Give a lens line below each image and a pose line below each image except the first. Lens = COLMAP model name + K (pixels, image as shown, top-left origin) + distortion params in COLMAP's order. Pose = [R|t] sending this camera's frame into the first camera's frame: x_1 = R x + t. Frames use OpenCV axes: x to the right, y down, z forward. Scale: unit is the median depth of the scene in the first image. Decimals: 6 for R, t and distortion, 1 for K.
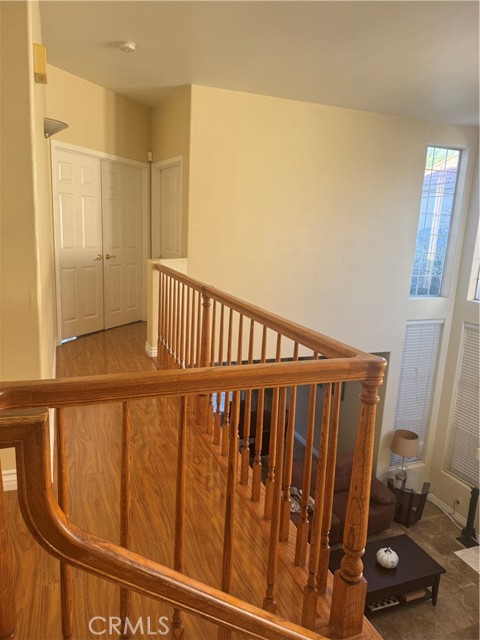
lens RADIAL K [[449.0, 0, 237.6], [0, 449.0, 324.2], [0, 0, 1]] dist [0.049015, -0.075086]
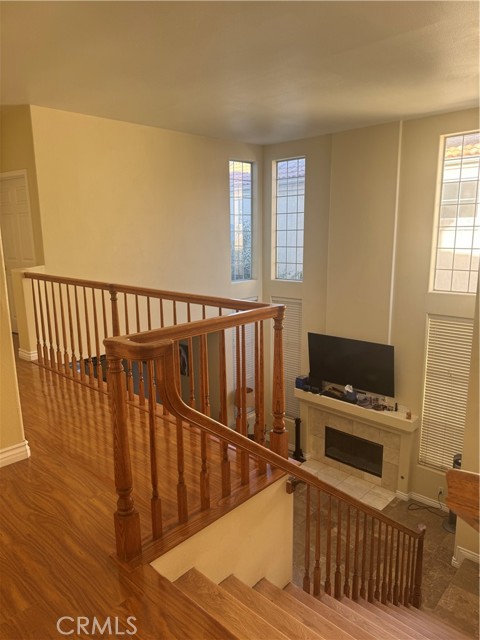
lens RADIAL K [[449.0, 0, 235.8], [0, 449.0, 332.0], [0, 0, 1]] dist [0.049015, -0.075086]
pose [[0.898549, -0.150988, 0.412083, -0.168815], [0.142514, 0.988456, 0.051419, 0.017726], [-0.415090, 0.012525, 0.909694, -0.159229]]
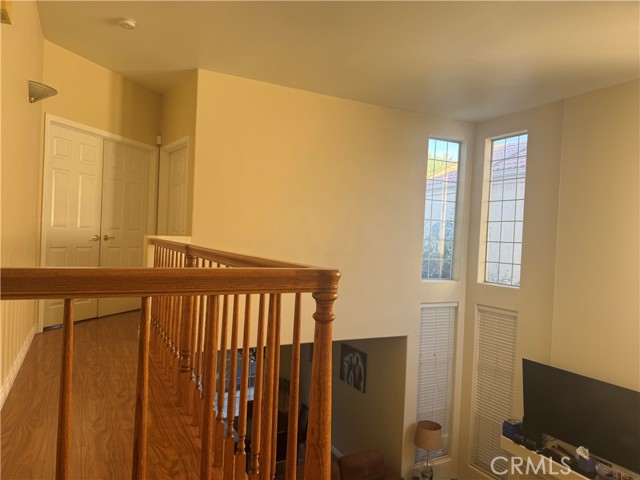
lens RADIAL K [[449.0, 0, 320.1], [0, 449.0, 246.0], [0, 0, 1]] dist [0.049015, -0.075086]
pose [[0.993812, -0.003008, 0.111034, 0.051800], [0.023313, 0.983016, -0.182031, 0.050907], [-0.108601, 0.183493, 0.977004, 0.039485]]
